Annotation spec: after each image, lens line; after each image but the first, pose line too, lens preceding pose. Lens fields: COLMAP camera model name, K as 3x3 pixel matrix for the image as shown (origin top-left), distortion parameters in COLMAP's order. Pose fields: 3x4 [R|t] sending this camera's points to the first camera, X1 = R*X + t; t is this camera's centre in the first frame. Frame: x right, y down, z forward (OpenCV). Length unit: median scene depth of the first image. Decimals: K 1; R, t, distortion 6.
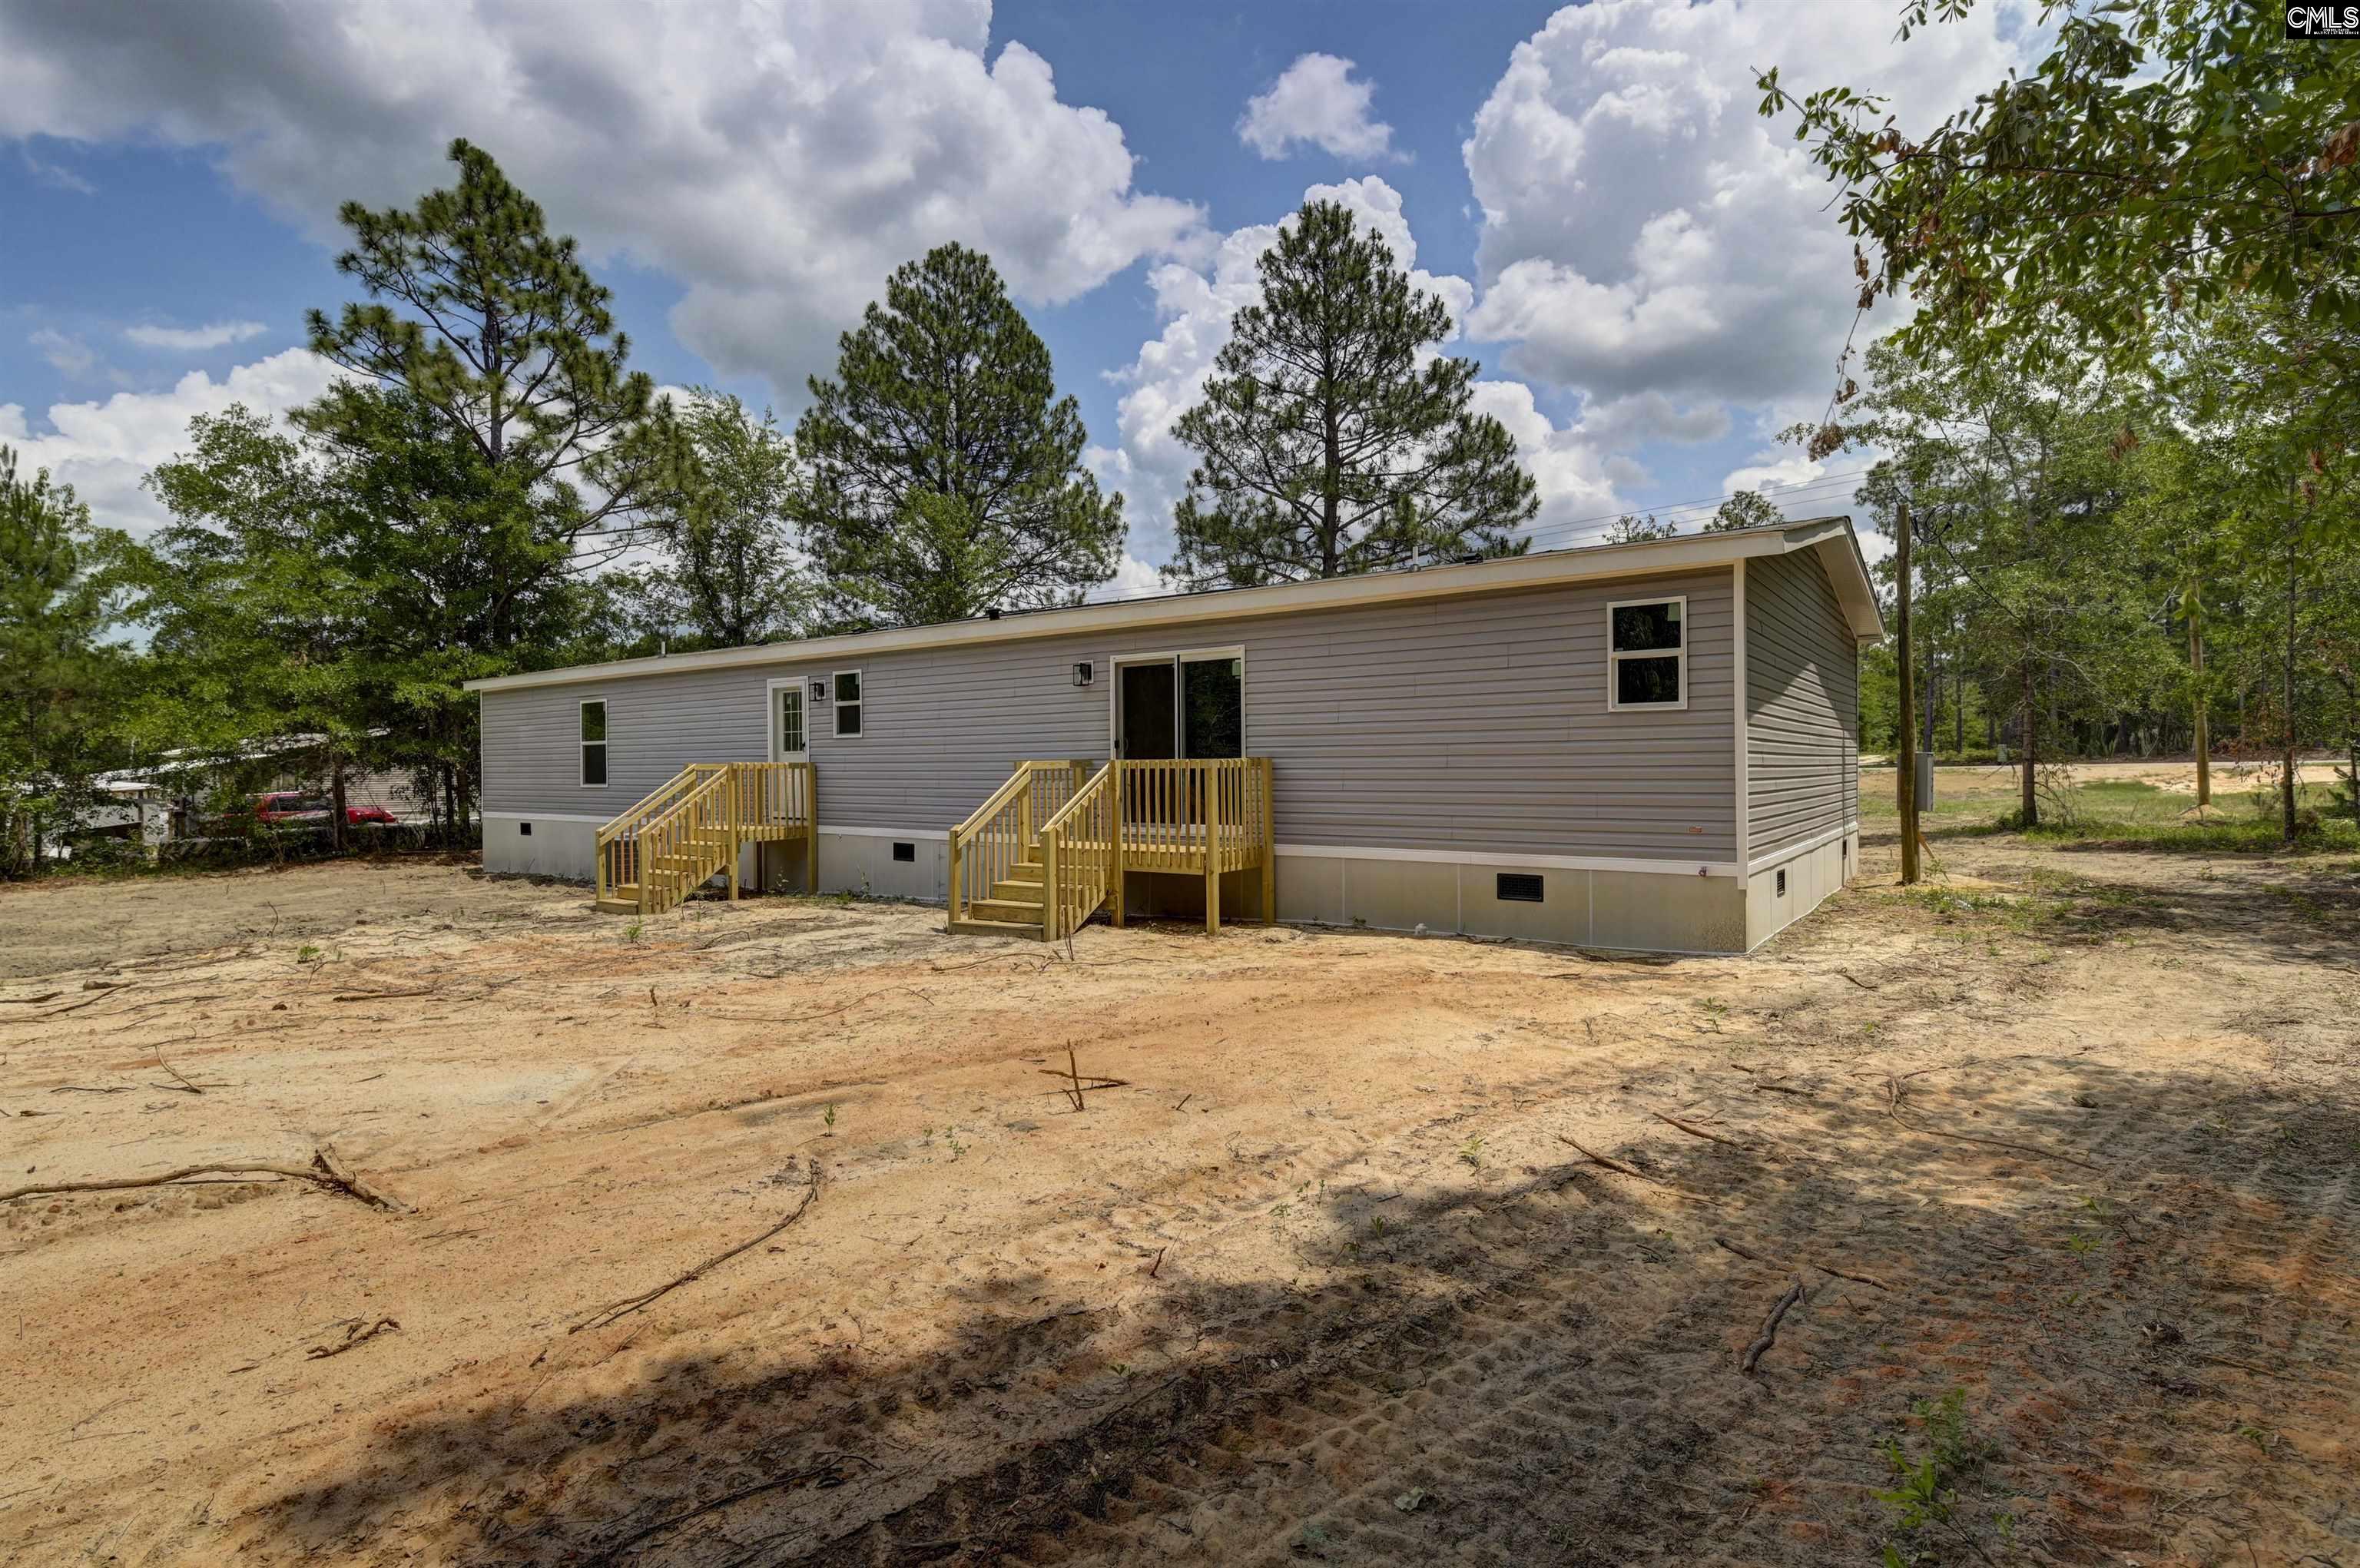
lens RADIAL K [[1189.8, 0, 1174.0], [0, 1189.8, 782.5], [0, 0, 1]] dist [0.002139, -0.000887]
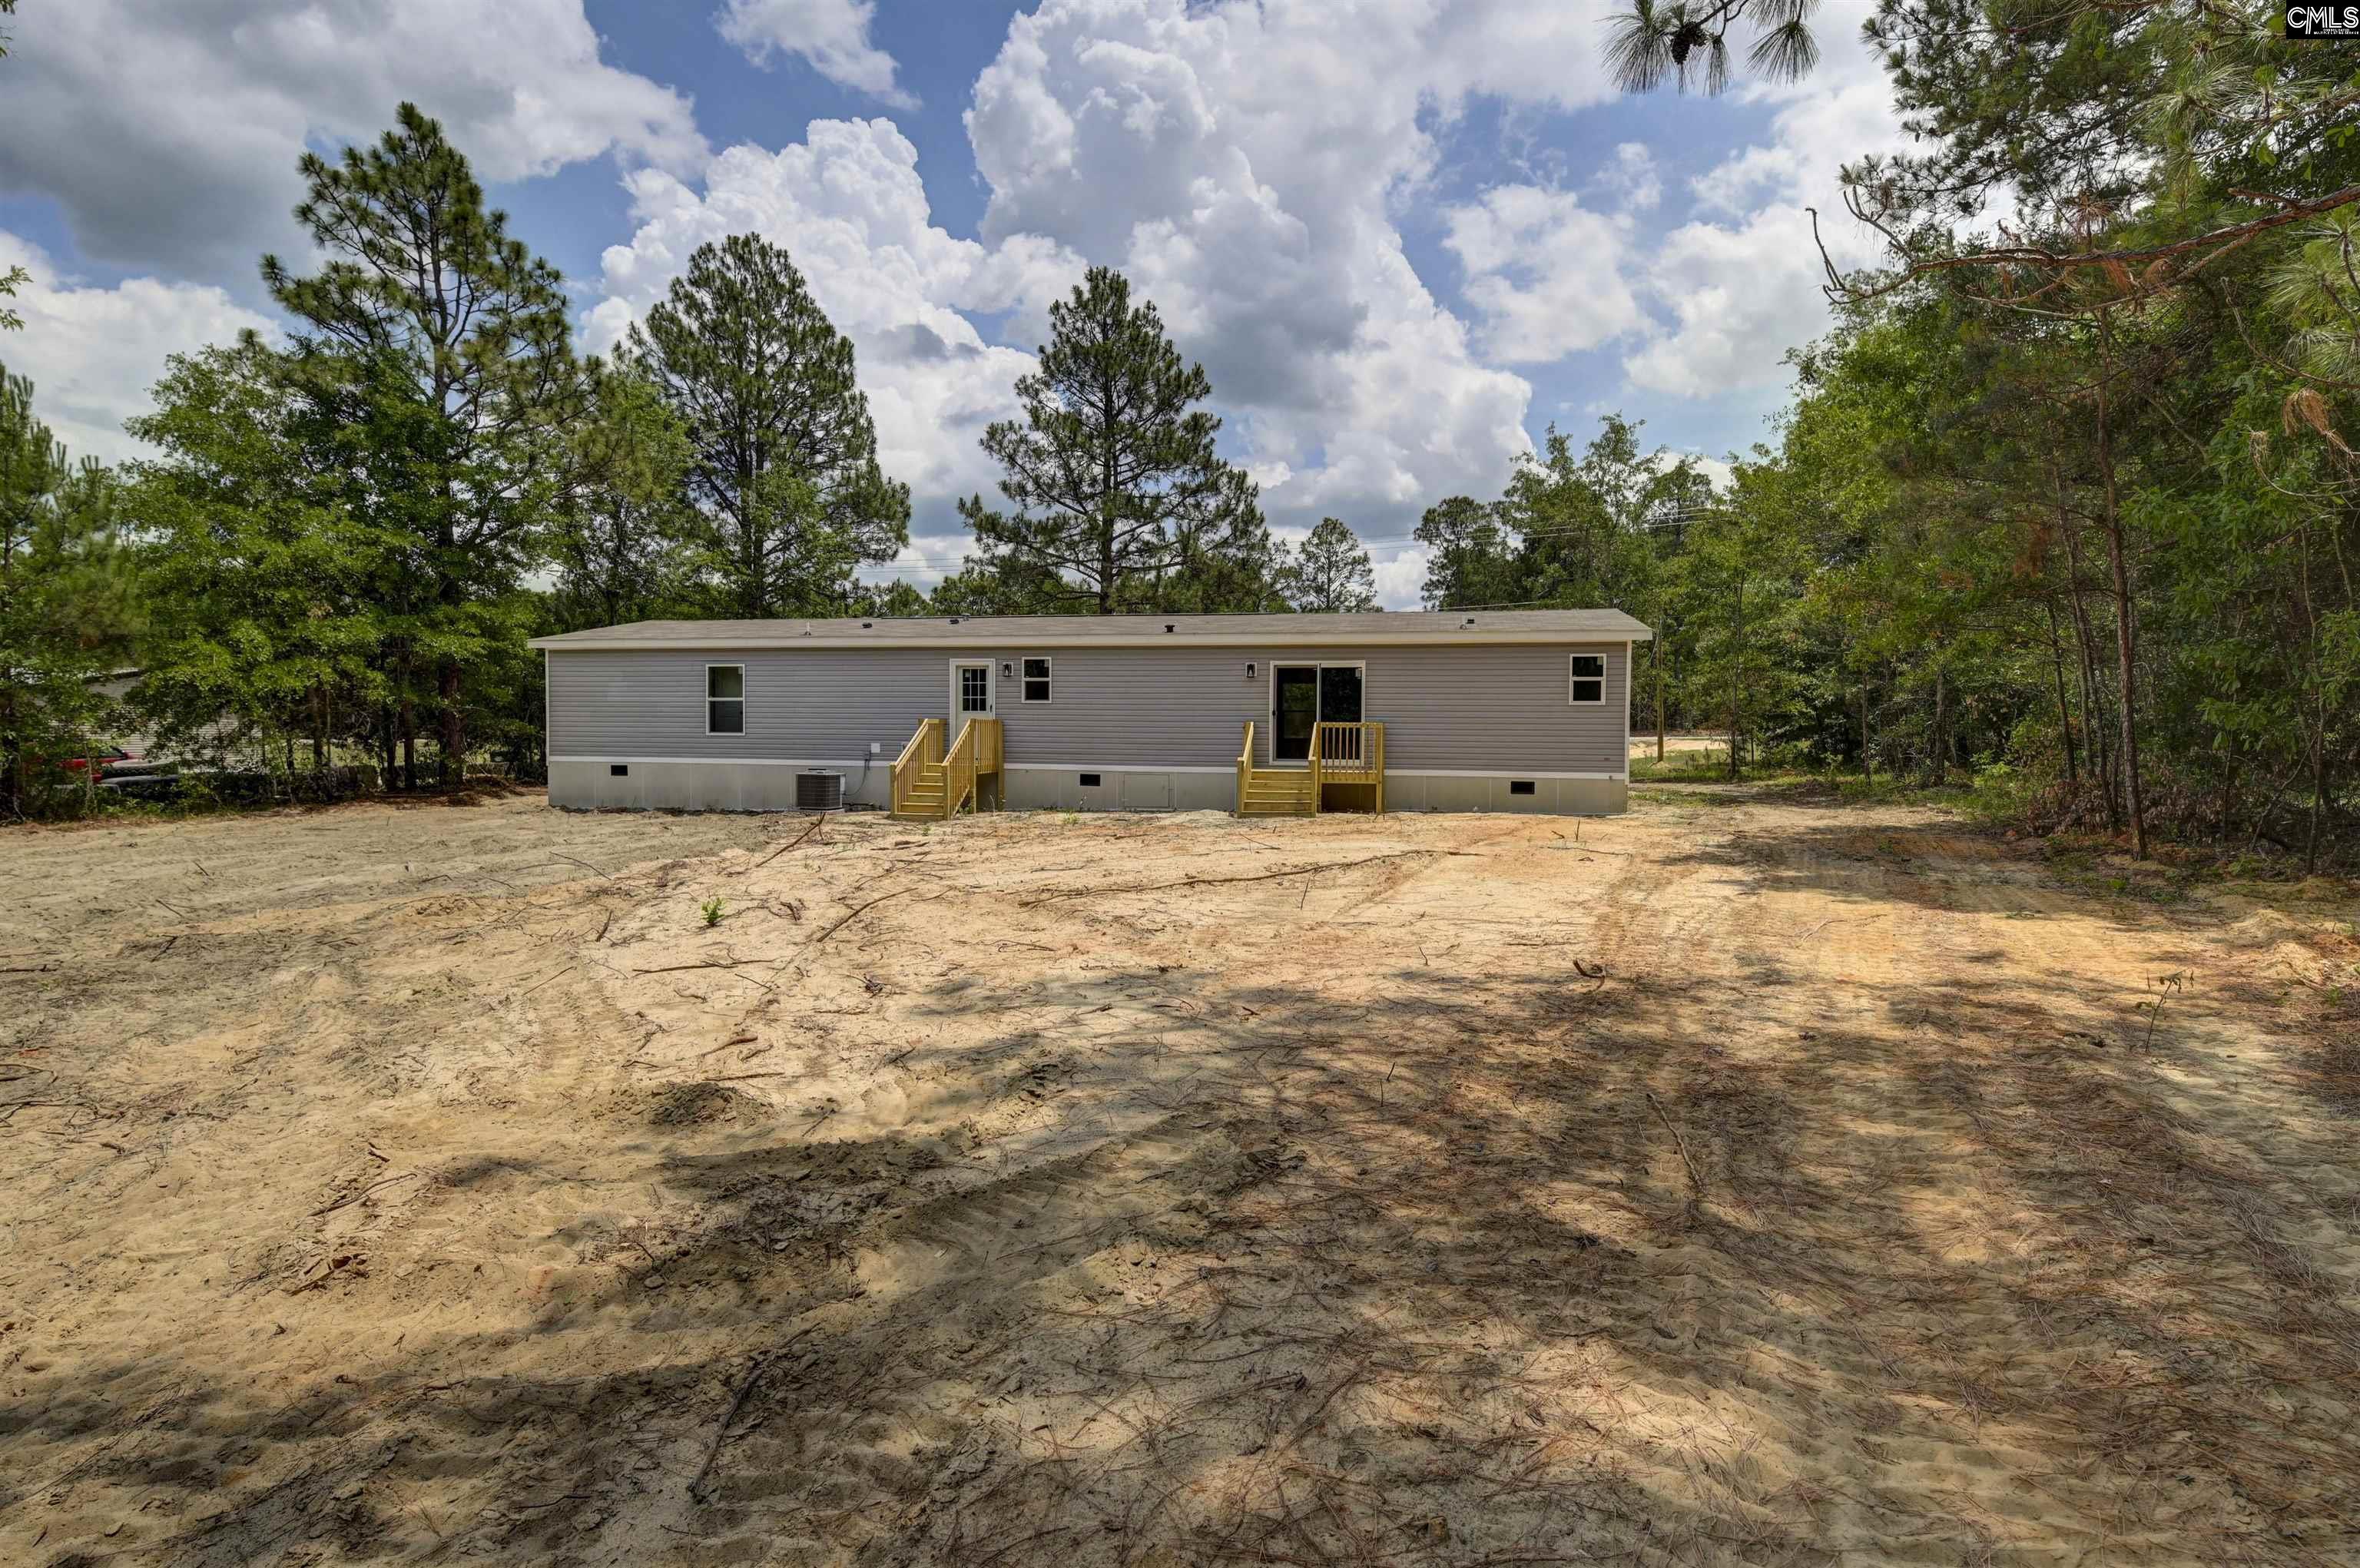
lens RADIAL K [[1189.8, 0, 1190.5], [0, 1189.8, 784.4], [0, 0, 1]] dist [0.002139, -0.000887]
pose [[0.904202, -0.008007, 0.427029, -0.692037], [-0.008384, 0.999299, 0.036491, 0.007183], [-0.427022, -0.036575, 0.903501, -0.387950]]
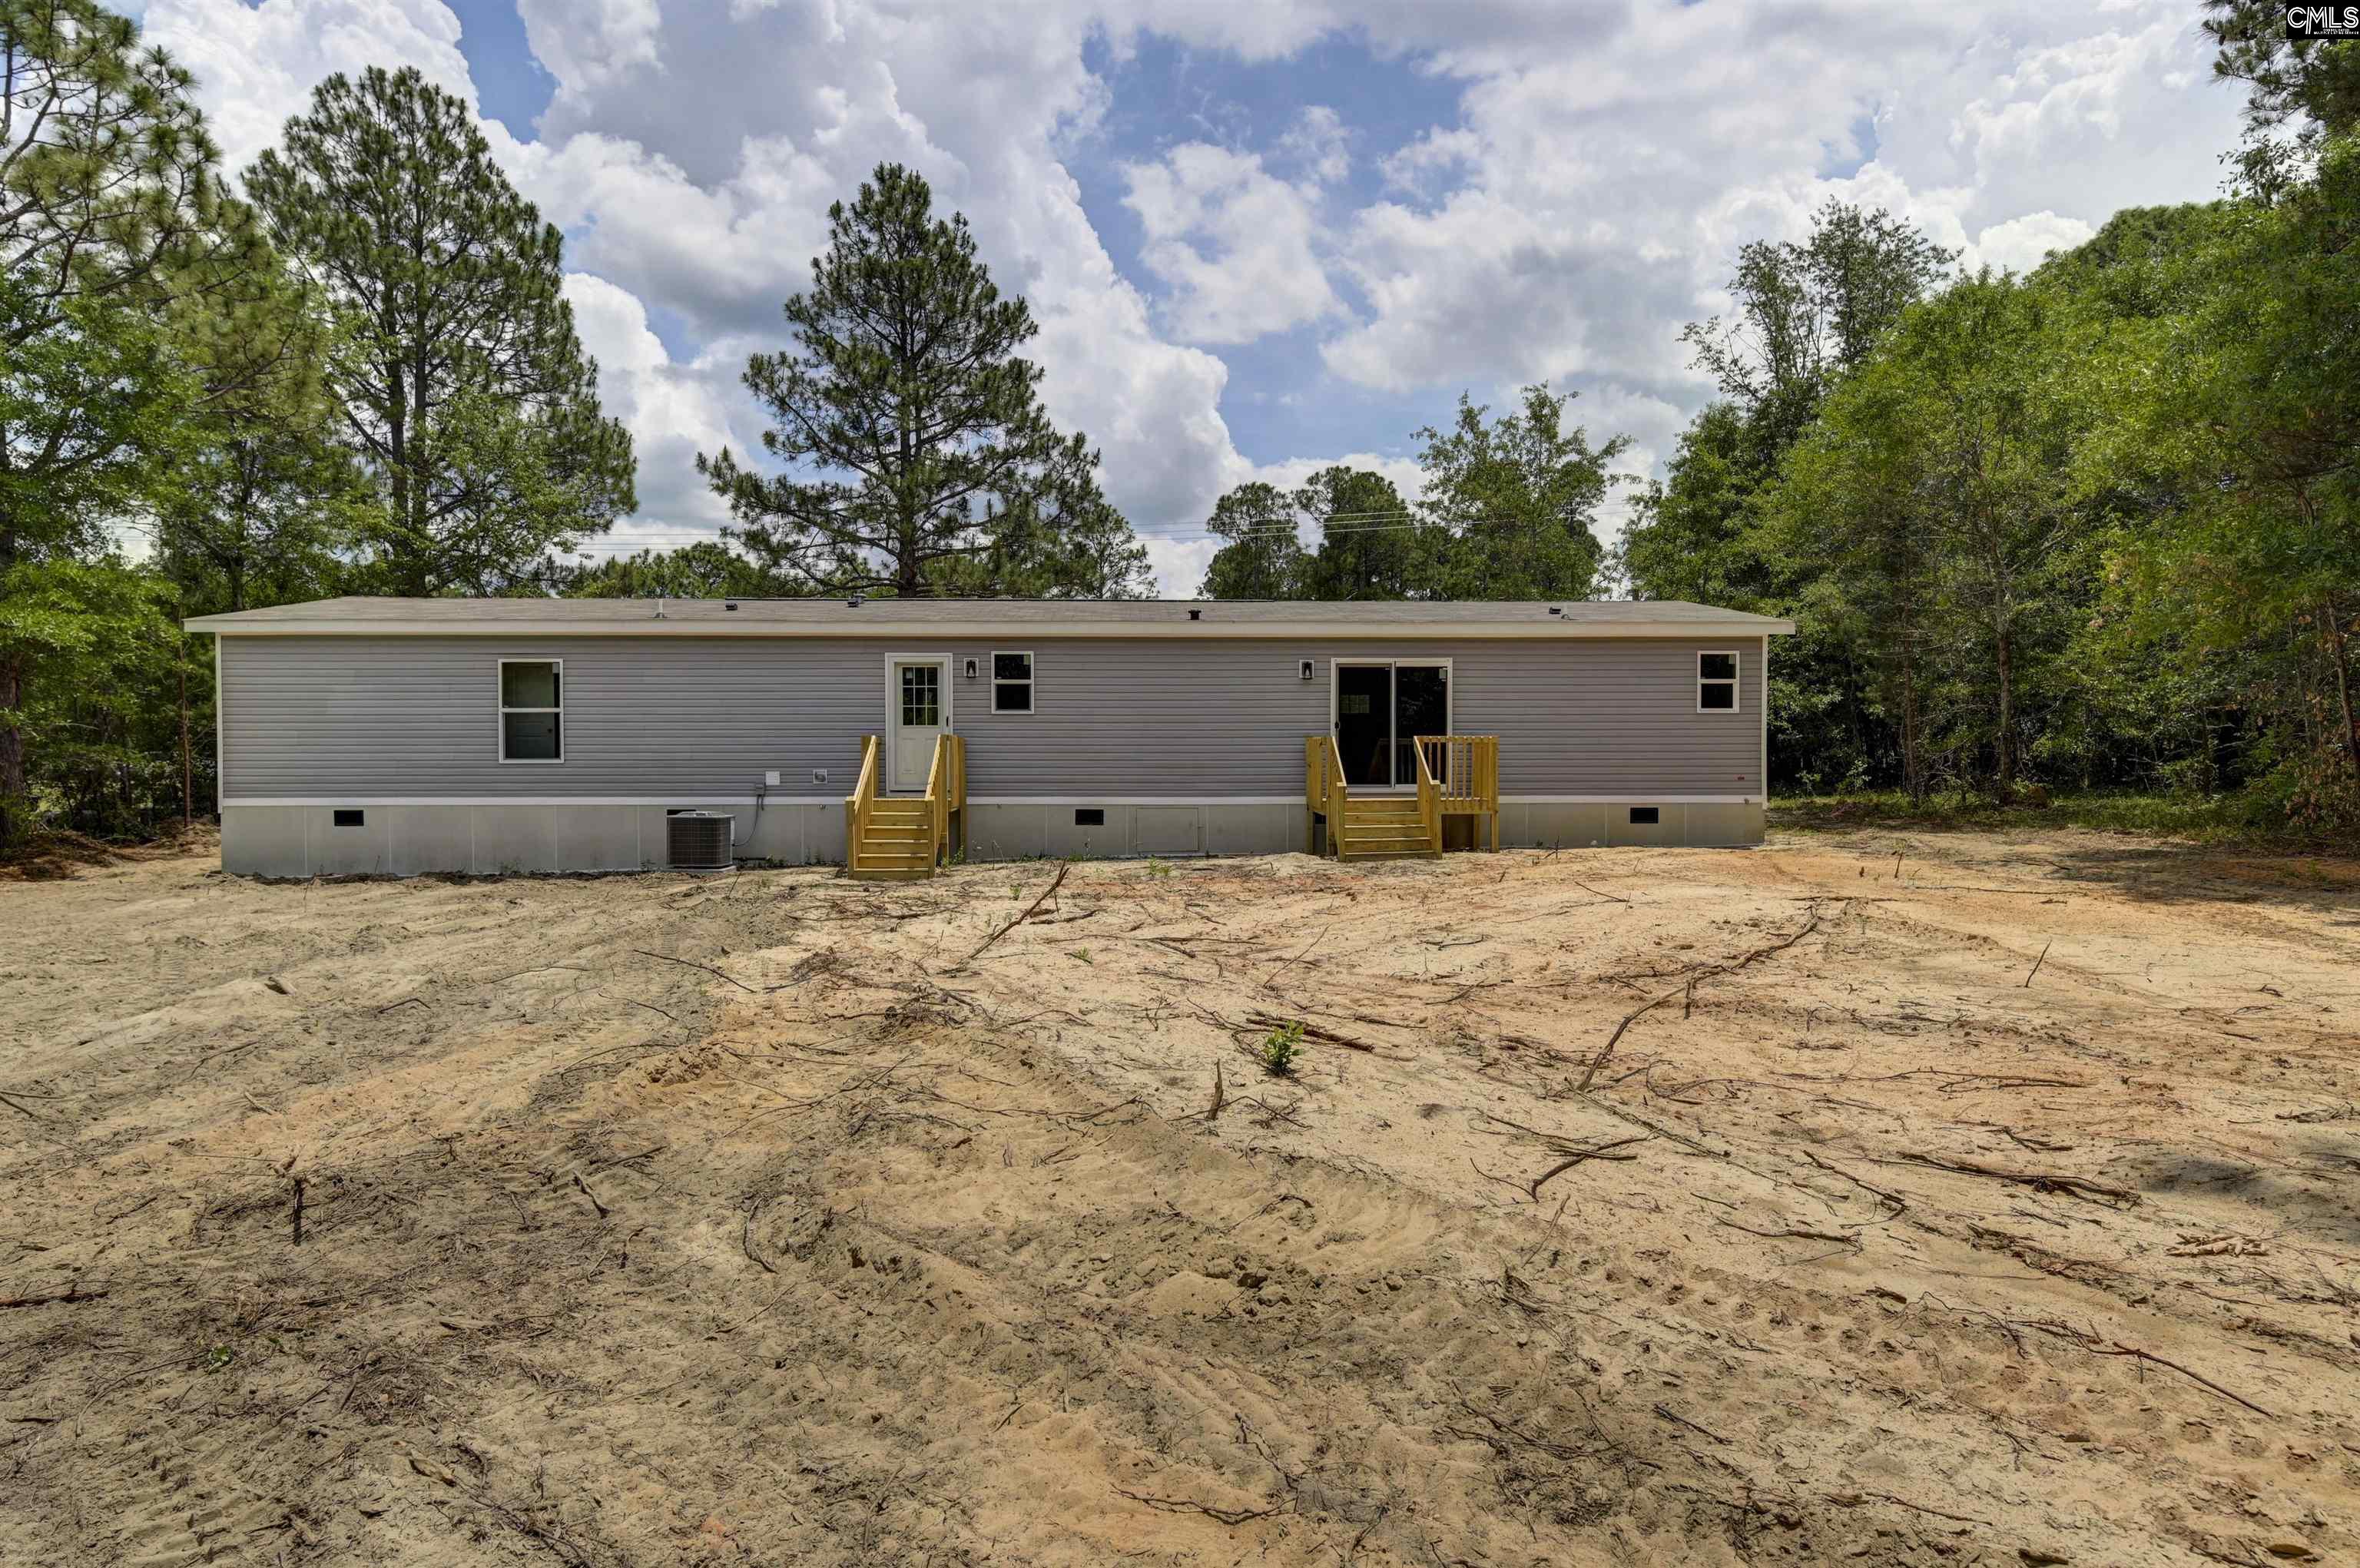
lens RADIAL K [[1418.9, 0, 1170.9], [0, 1418.9, 778.1], [0, 0, 1]] dist [0.016005, 0.006226]
pose [[0.773333, -0.003611, 0.633990, -0.928701], [0.004400, 0.999990, 0.000328, 0.019869], [-0.633985, 0.002536, 0.773341, -0.080639]]
